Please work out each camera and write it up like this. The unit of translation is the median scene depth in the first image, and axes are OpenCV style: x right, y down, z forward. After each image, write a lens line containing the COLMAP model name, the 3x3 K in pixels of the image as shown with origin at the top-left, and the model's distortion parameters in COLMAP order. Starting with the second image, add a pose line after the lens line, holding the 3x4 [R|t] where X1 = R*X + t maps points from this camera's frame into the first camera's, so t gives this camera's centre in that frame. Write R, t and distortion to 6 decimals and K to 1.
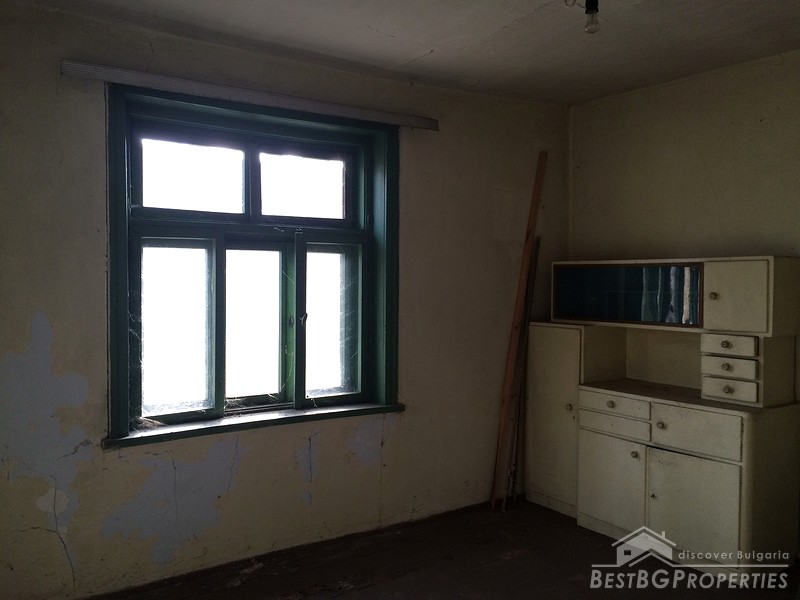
lens RADIAL K [[690.5, 0, 379.2], [0, 690.5, 297.0], [0, 0, 1]] dist [0.050185, -0.079036]
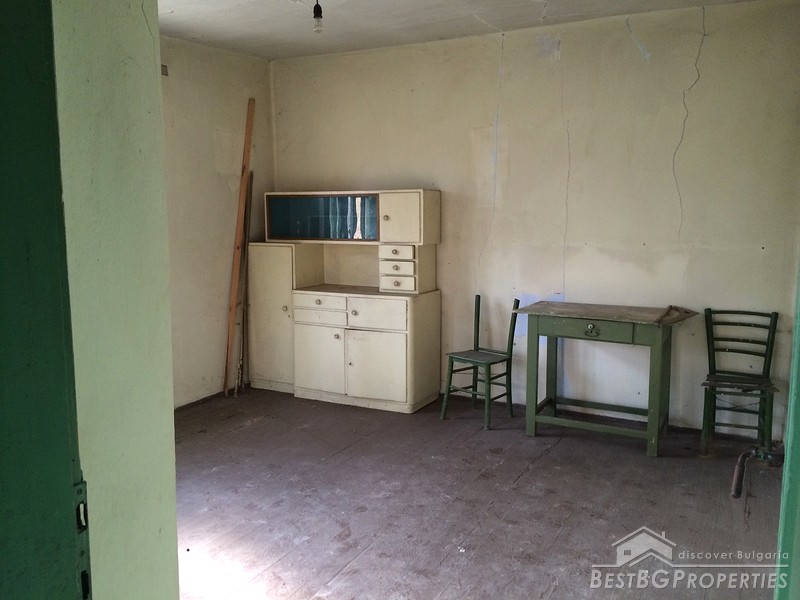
lens RADIAL K [[690.5, 0, 399.9], [0, 690.5, 300.6], [0, 0, 1]] dist [0.050185, -0.079036]
pose [[0.876633, -0.070286, 0.475998, -0.164675], [0.020848, 0.993893, 0.108362, 0.013416], [-0.480708, -0.085070, 0.872745, -0.236202]]
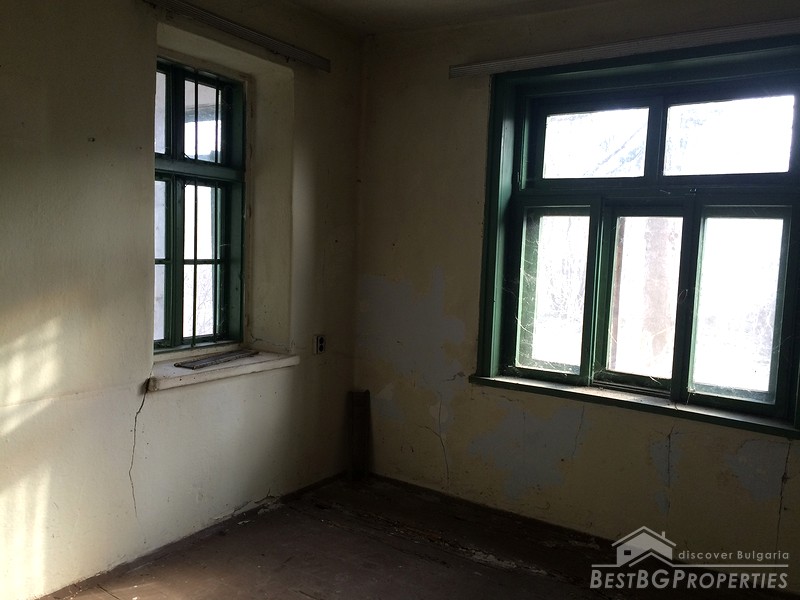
lens RADIAL K [[690.5, 0, 402.9], [0, 690.5, 300.4], [0, 0, 1]] dist [0.050185, -0.079036]
pose [[0.346558, 0.088832, -0.933813, 0.521104], [-0.060367, 0.995554, 0.072302, -0.003966], [0.936084, 0.031315, 0.350380, 0.352218]]
